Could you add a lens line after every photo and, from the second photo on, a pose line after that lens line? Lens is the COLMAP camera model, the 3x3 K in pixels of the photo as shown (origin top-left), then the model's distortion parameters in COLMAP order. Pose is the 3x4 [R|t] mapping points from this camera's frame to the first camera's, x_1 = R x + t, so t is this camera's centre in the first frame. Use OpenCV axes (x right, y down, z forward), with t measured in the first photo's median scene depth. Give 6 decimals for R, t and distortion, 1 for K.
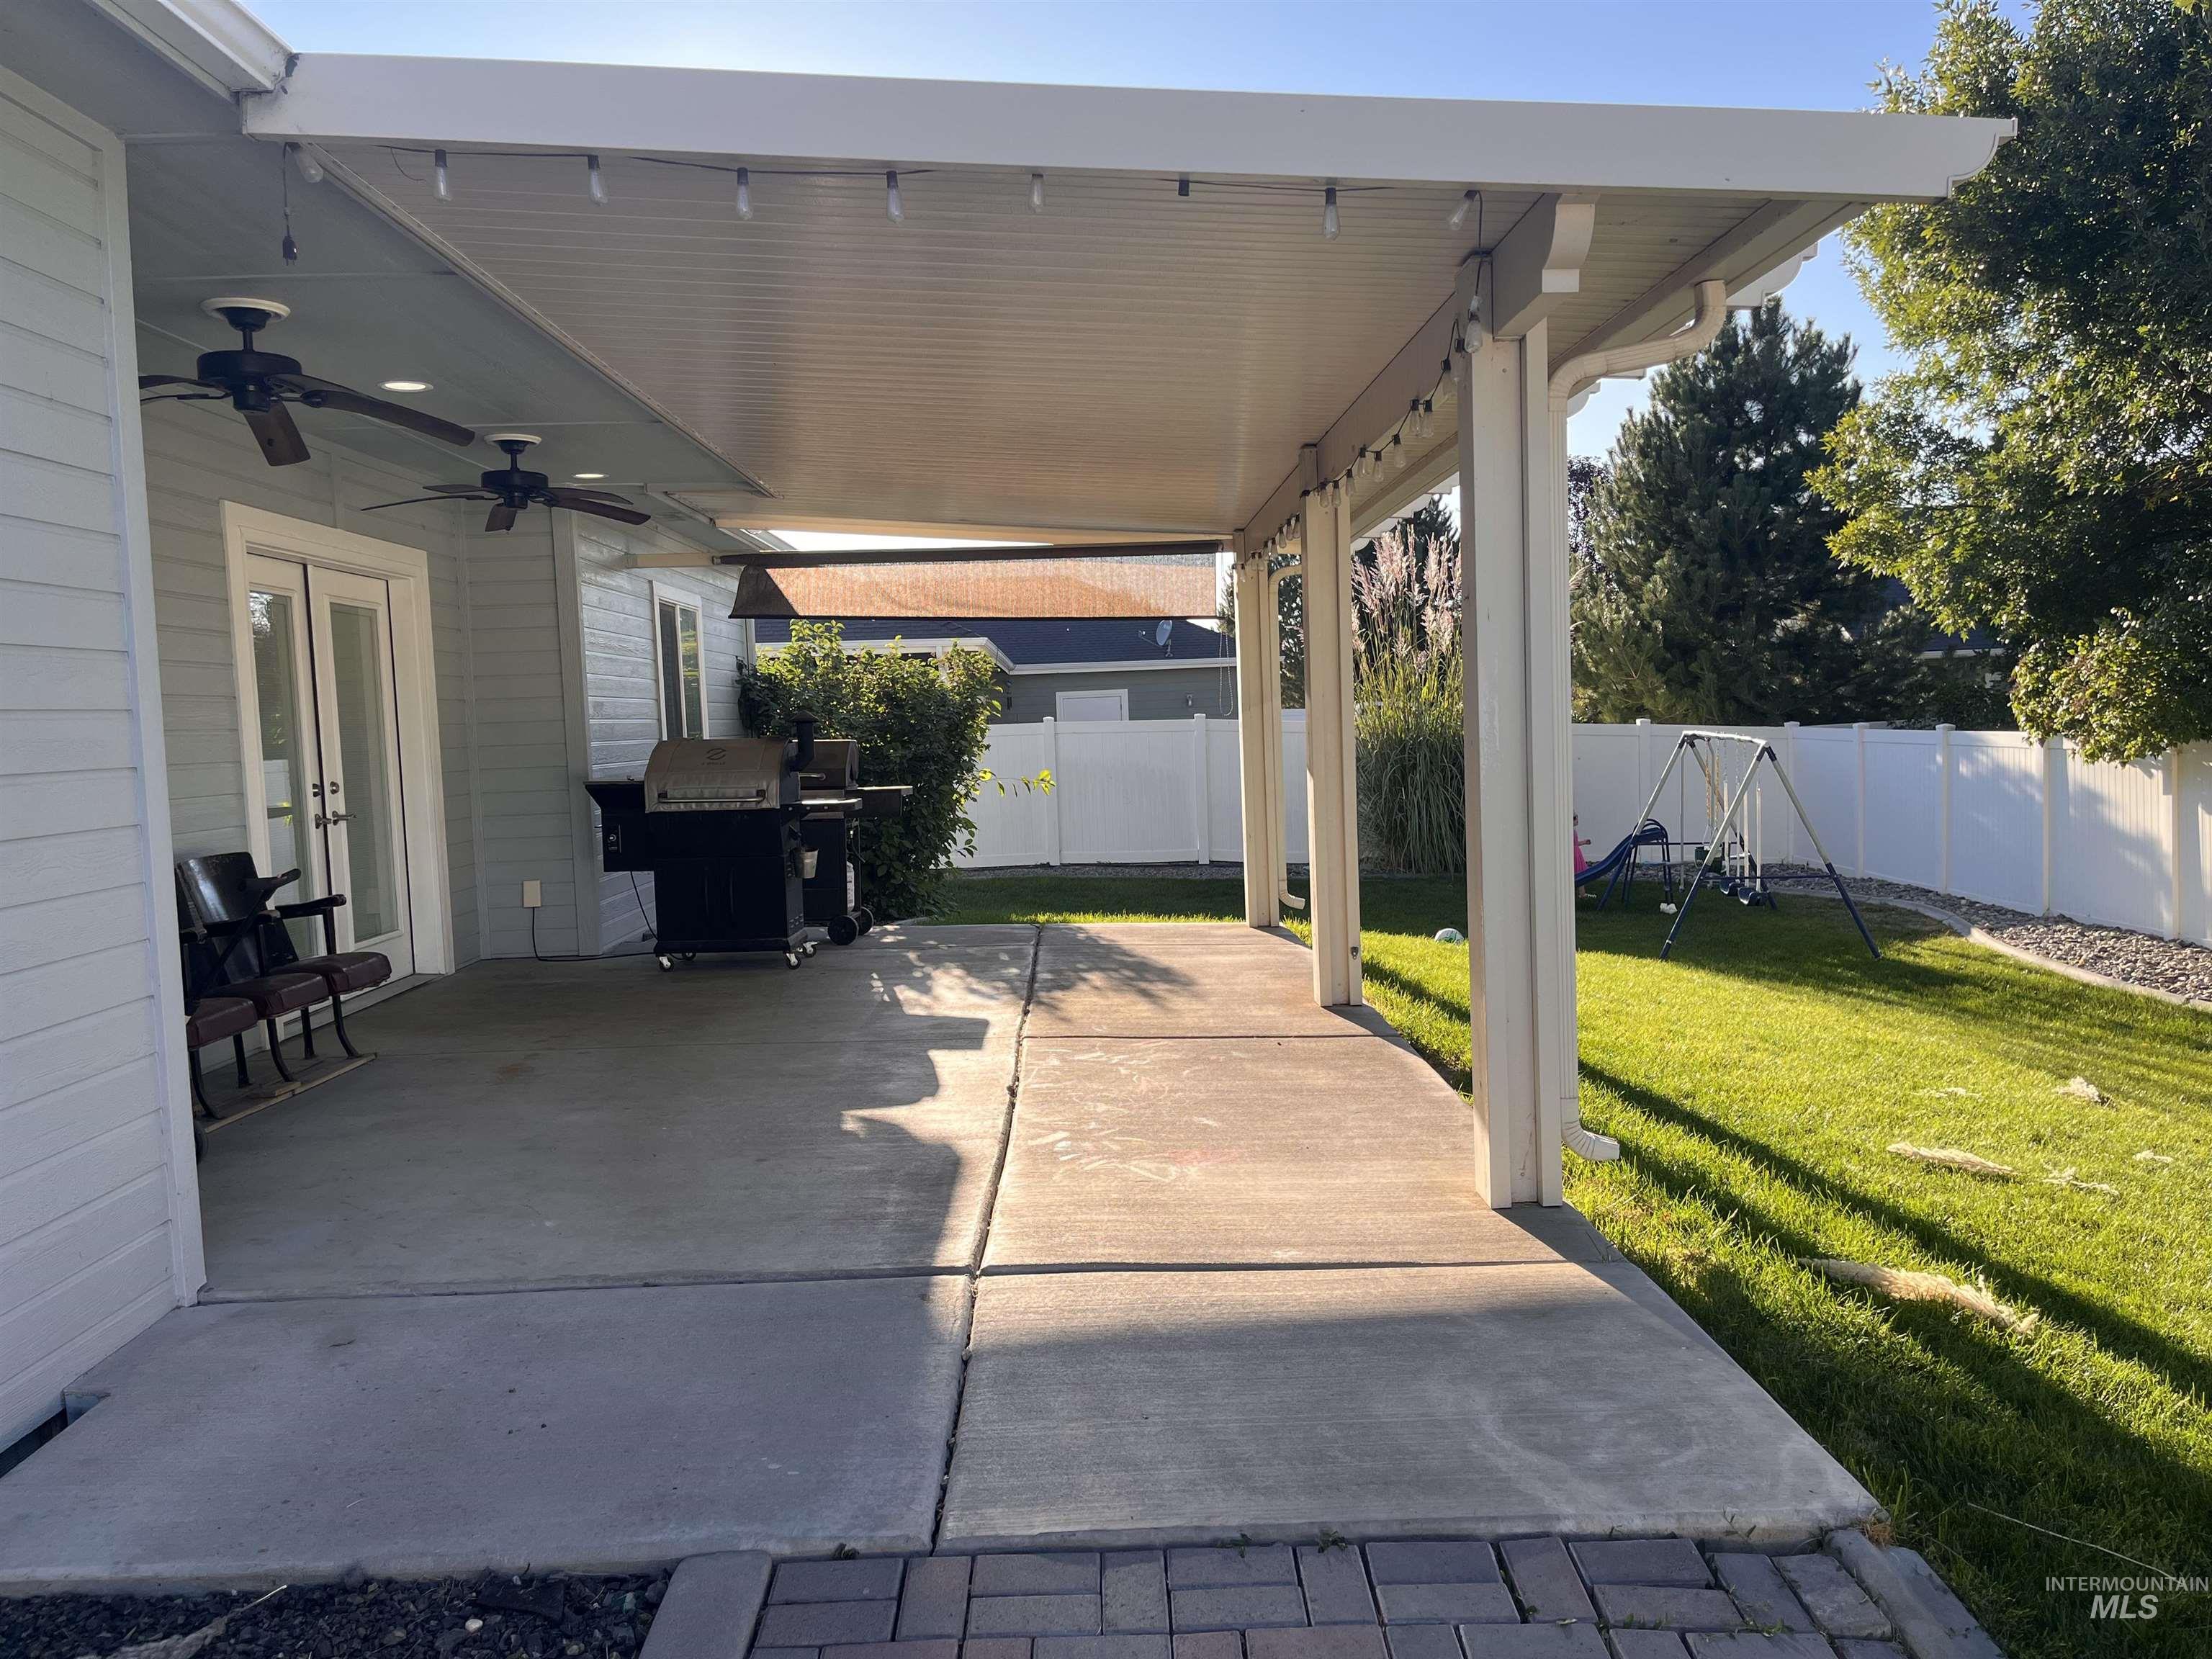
lens RADIAL K [[1667.3, 0, 1091.6], [0, 1667.3, 832.7], [0, 0, 1]] dist [0.066389, -0.080226]
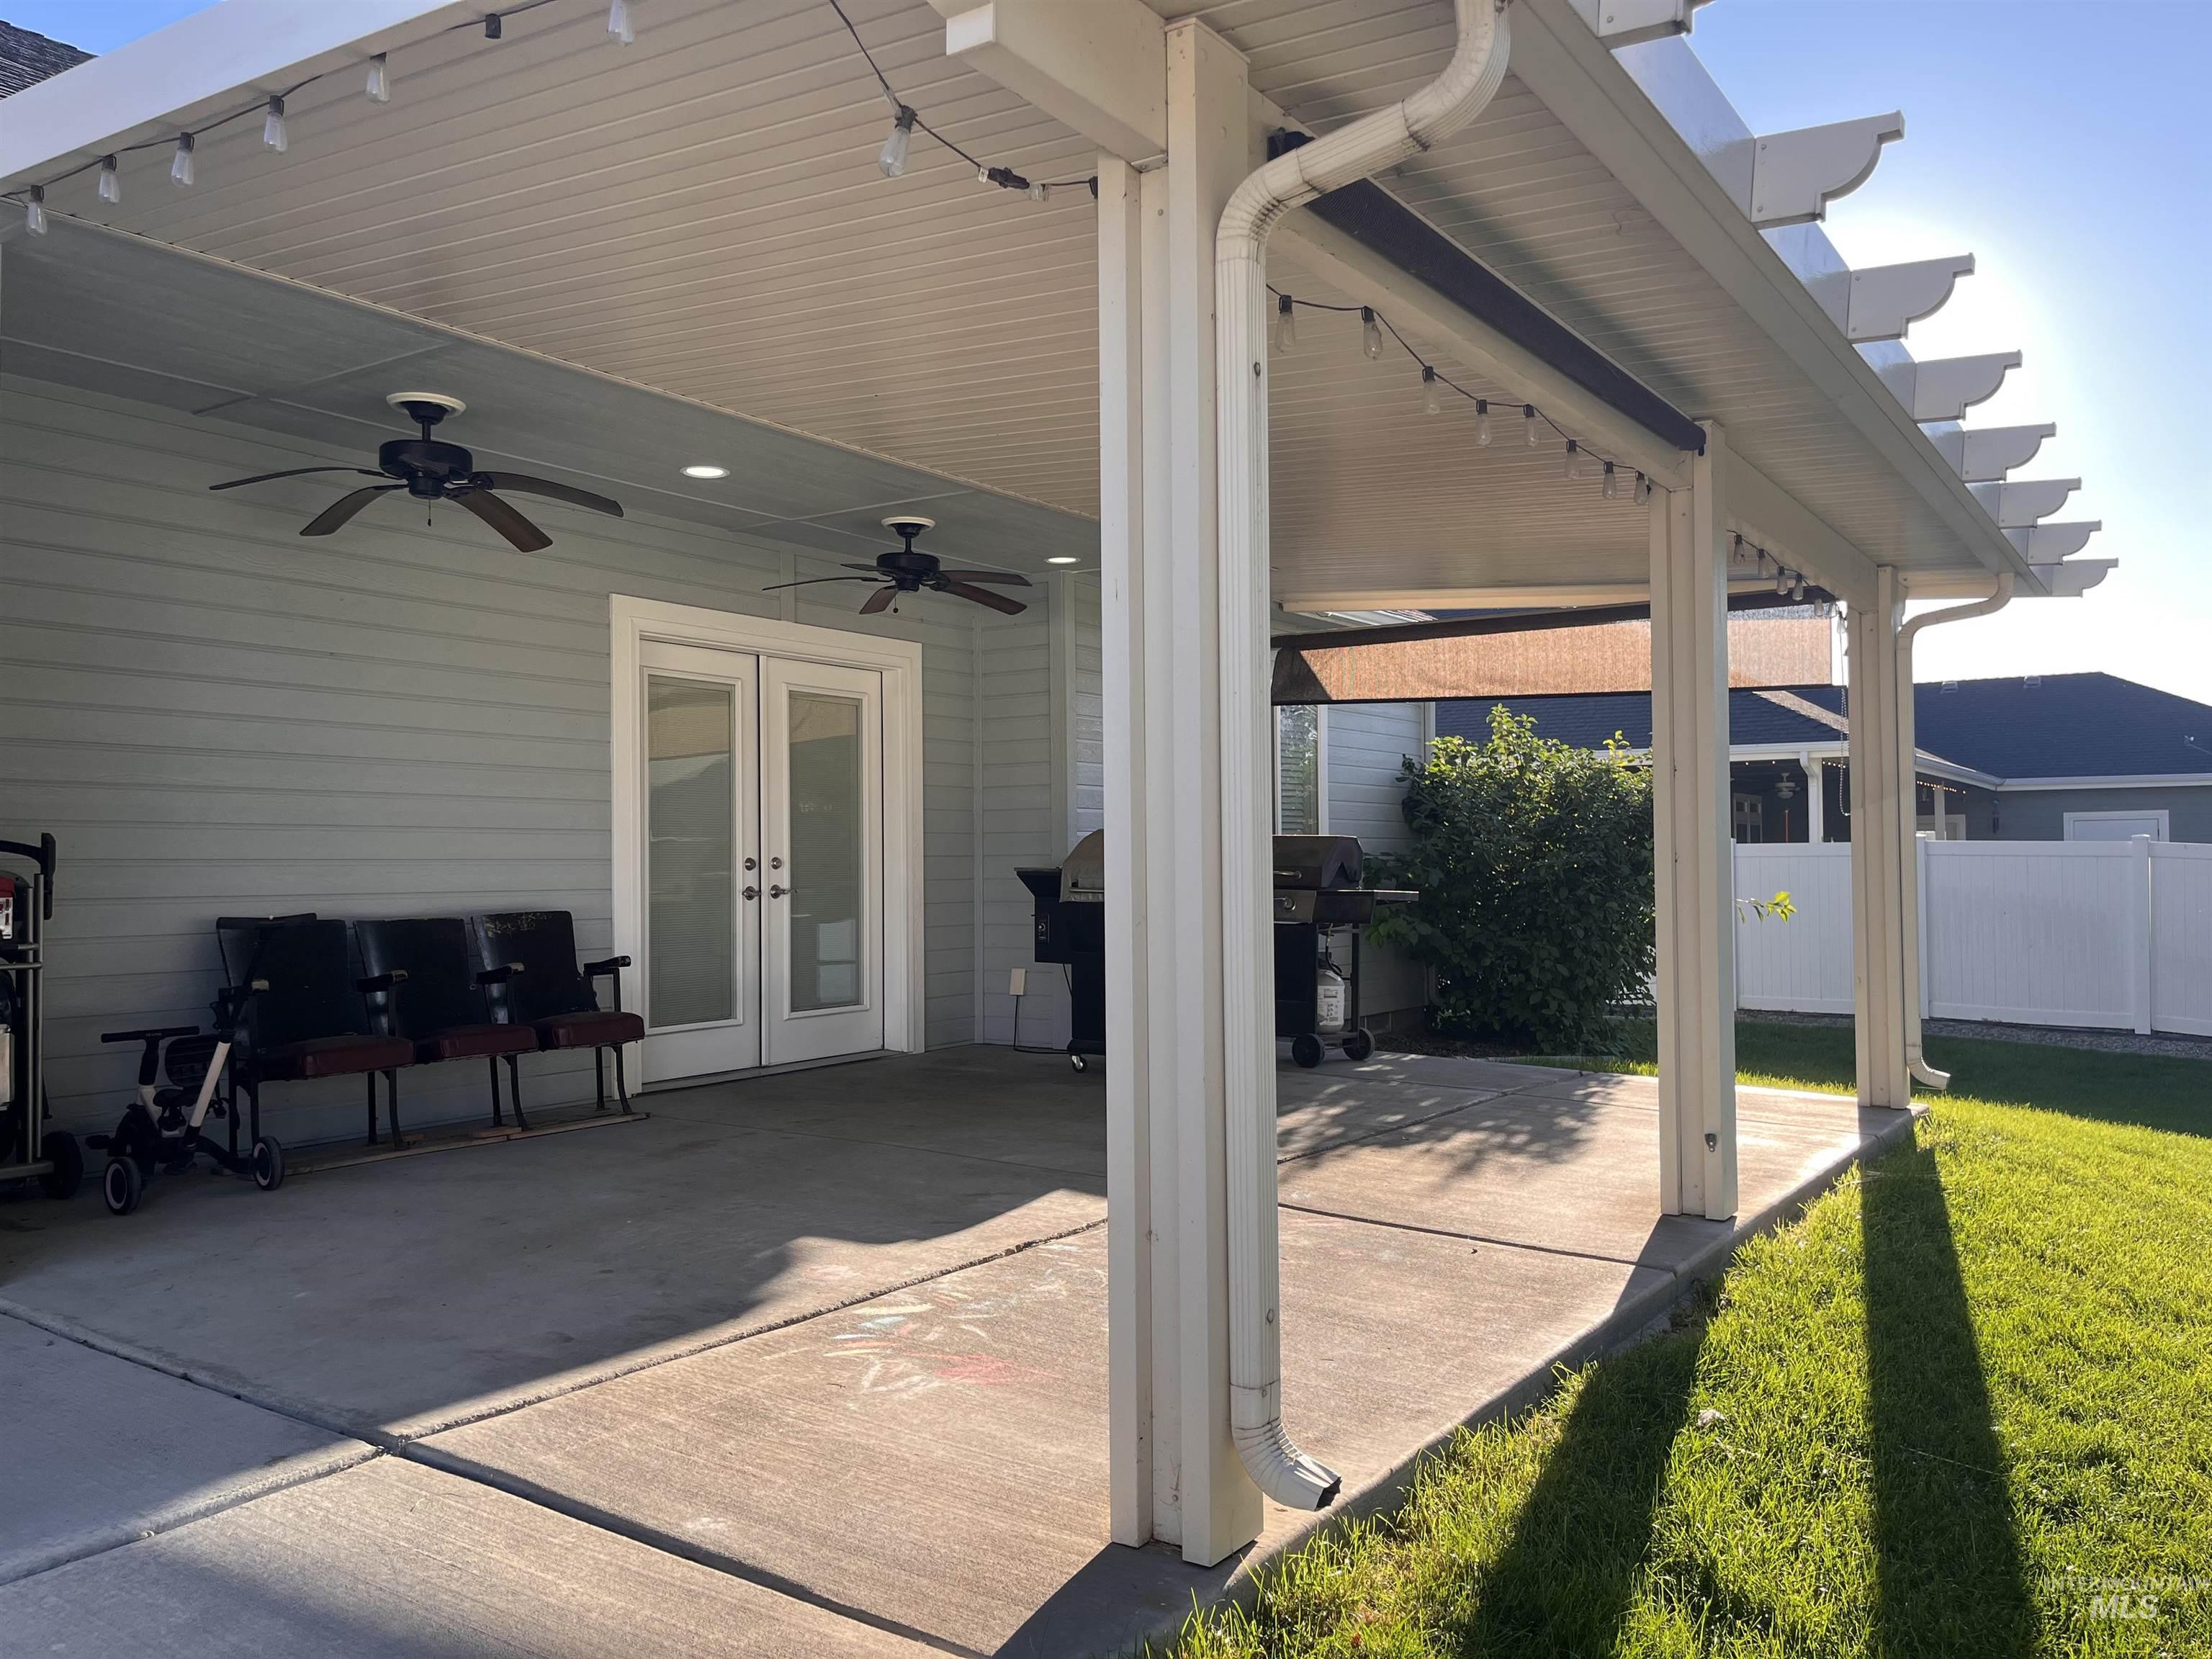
lens RADIAL K [[1667.3, 0, 1106.2], [0, 1667.3, 819.5], [0, 0, 1]] dist [0.066389, -0.080226]
pose [[0.814164, 0.015213, -0.580435, 0.339426], [-0.063080, 0.996057, -0.062376, -0.001531], [0.577198, 0.087398, 0.811914, 0.269247]]
